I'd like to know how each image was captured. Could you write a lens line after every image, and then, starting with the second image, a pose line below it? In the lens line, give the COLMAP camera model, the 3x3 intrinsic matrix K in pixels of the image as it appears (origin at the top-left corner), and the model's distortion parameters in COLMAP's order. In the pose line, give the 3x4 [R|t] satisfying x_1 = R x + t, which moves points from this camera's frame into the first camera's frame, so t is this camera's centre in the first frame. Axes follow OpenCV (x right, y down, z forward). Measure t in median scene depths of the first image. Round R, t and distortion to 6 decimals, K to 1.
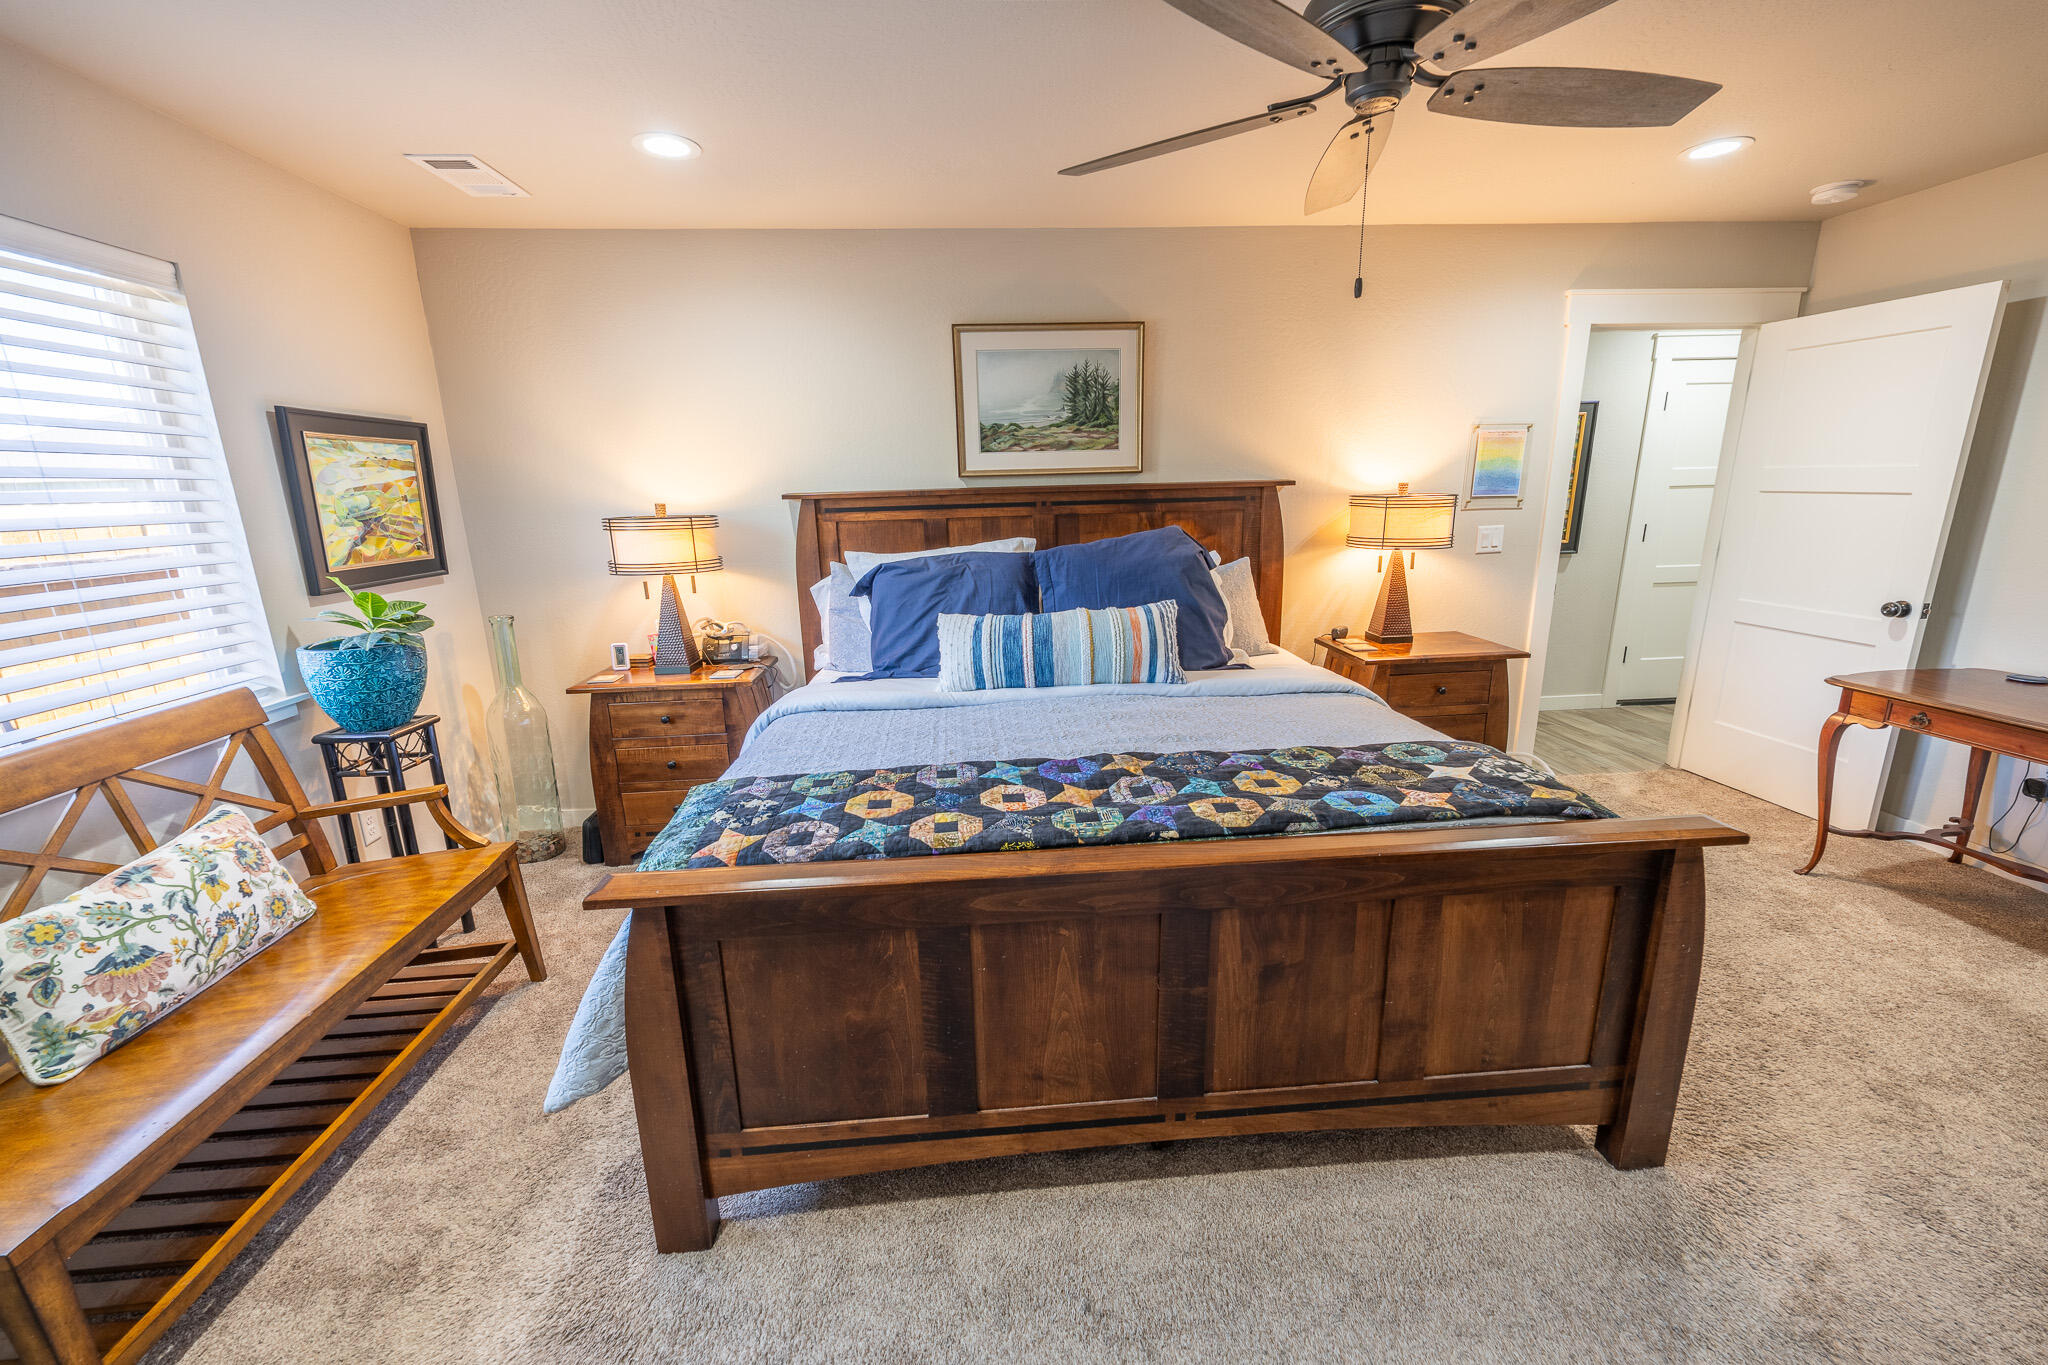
lens RADIAL K [[823.6, 0, 1025.6], [0, 823.6, 682.7], [0, 0, 1]] dist [0.005530, -0.002662]
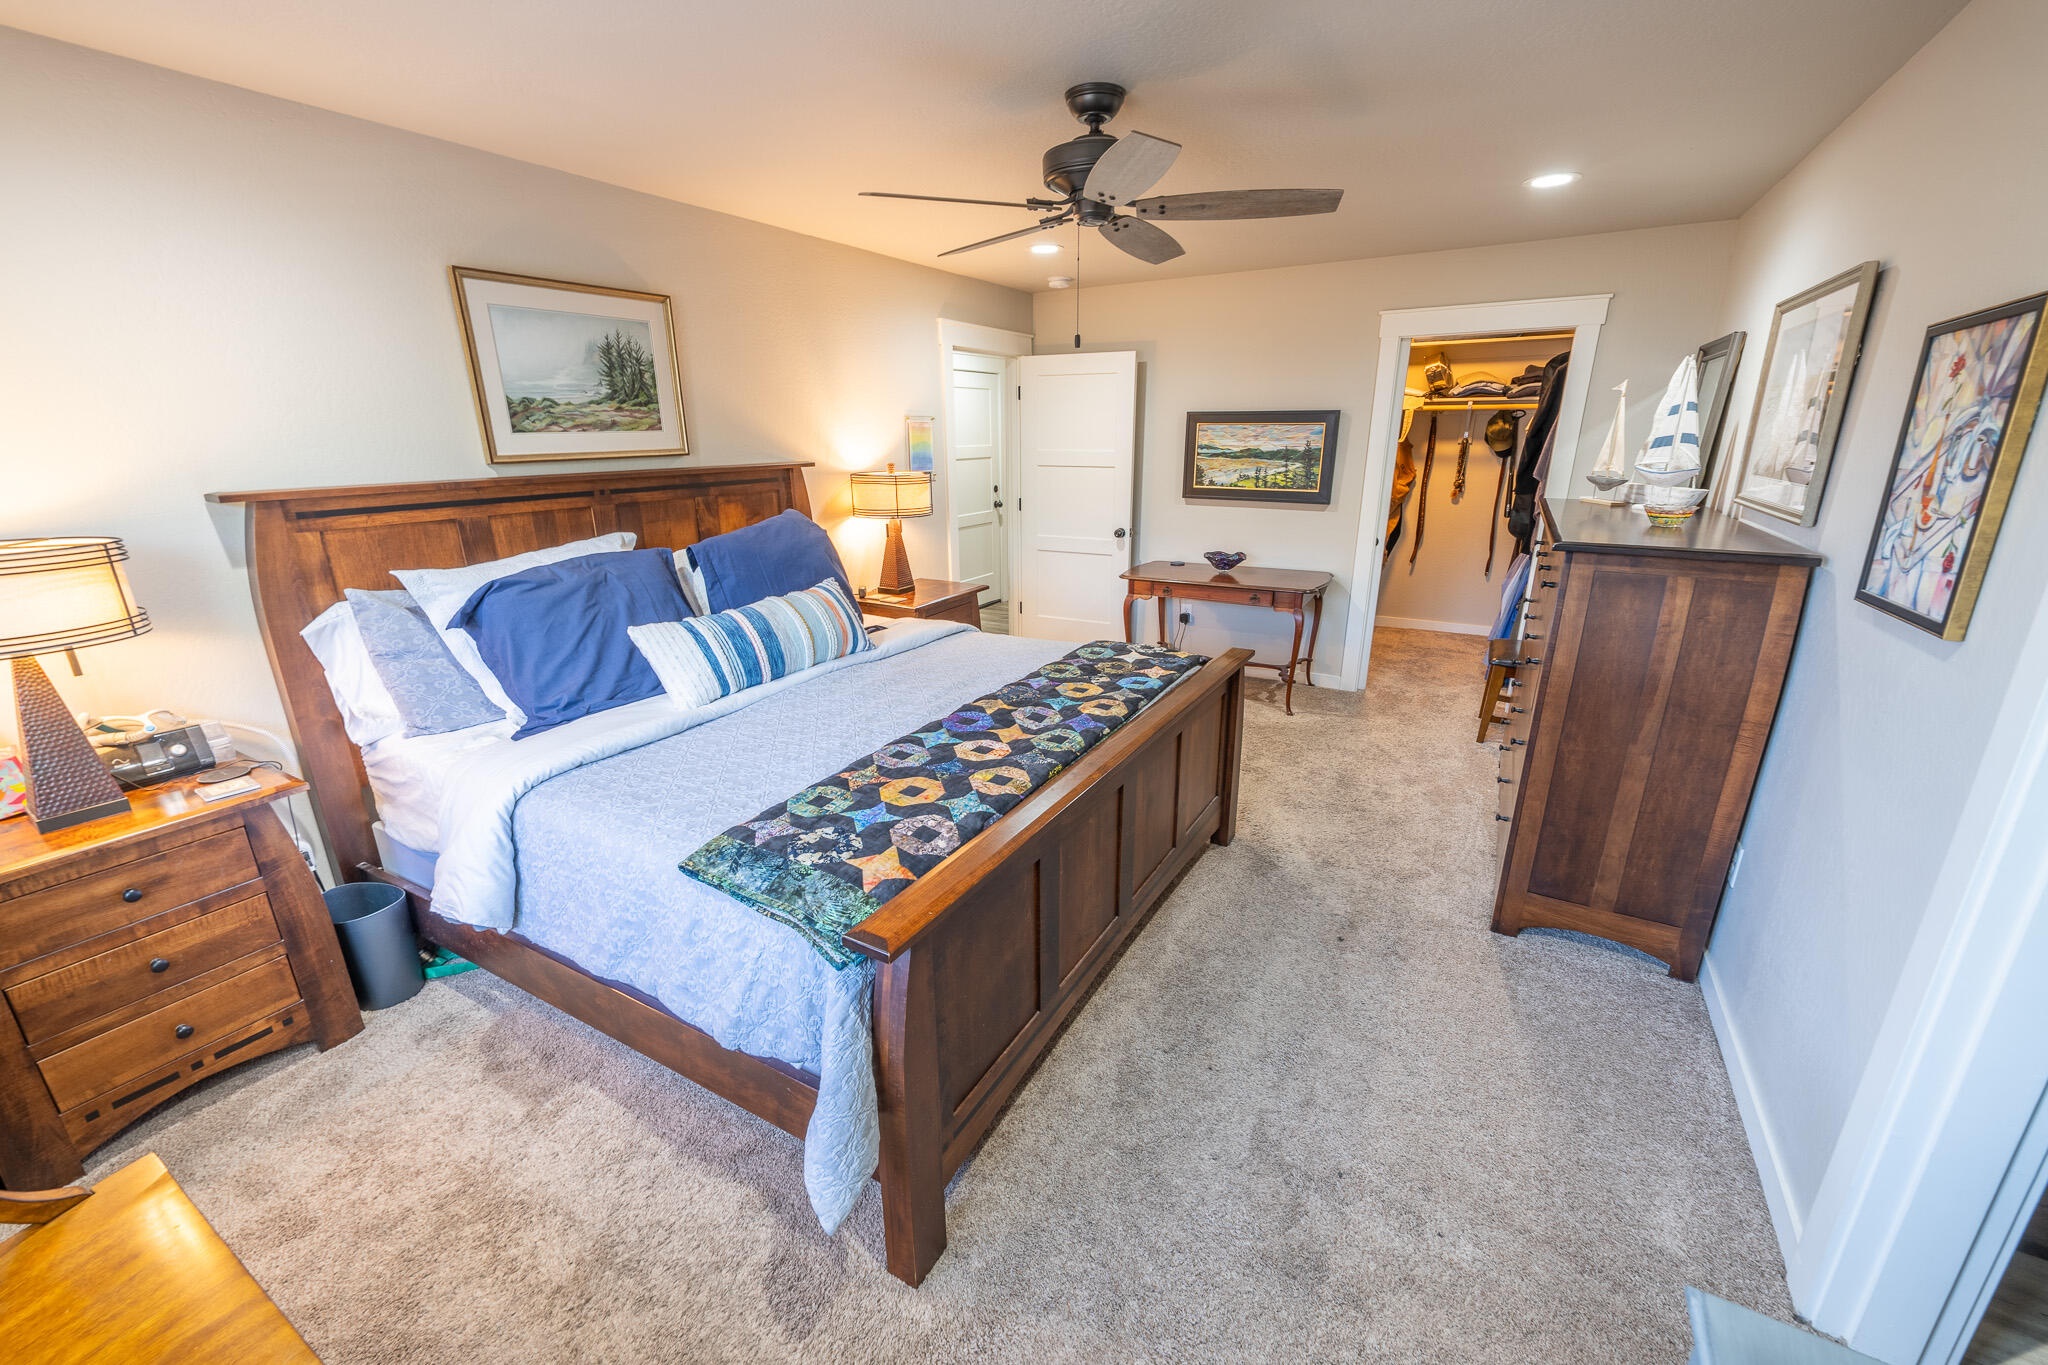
lens RADIAL K [[823.6, 0, 1026.0], [0, 823.6, 690.4], [0, 0, 1]] dist [0.005530, -0.002662]
pose [[0.559435, -0.233291, 0.795367, -0.543448], [0.191795, 0.969966, 0.149601, -0.065097], [-0.806379, 0.068856, 0.587377, 0.150218]]
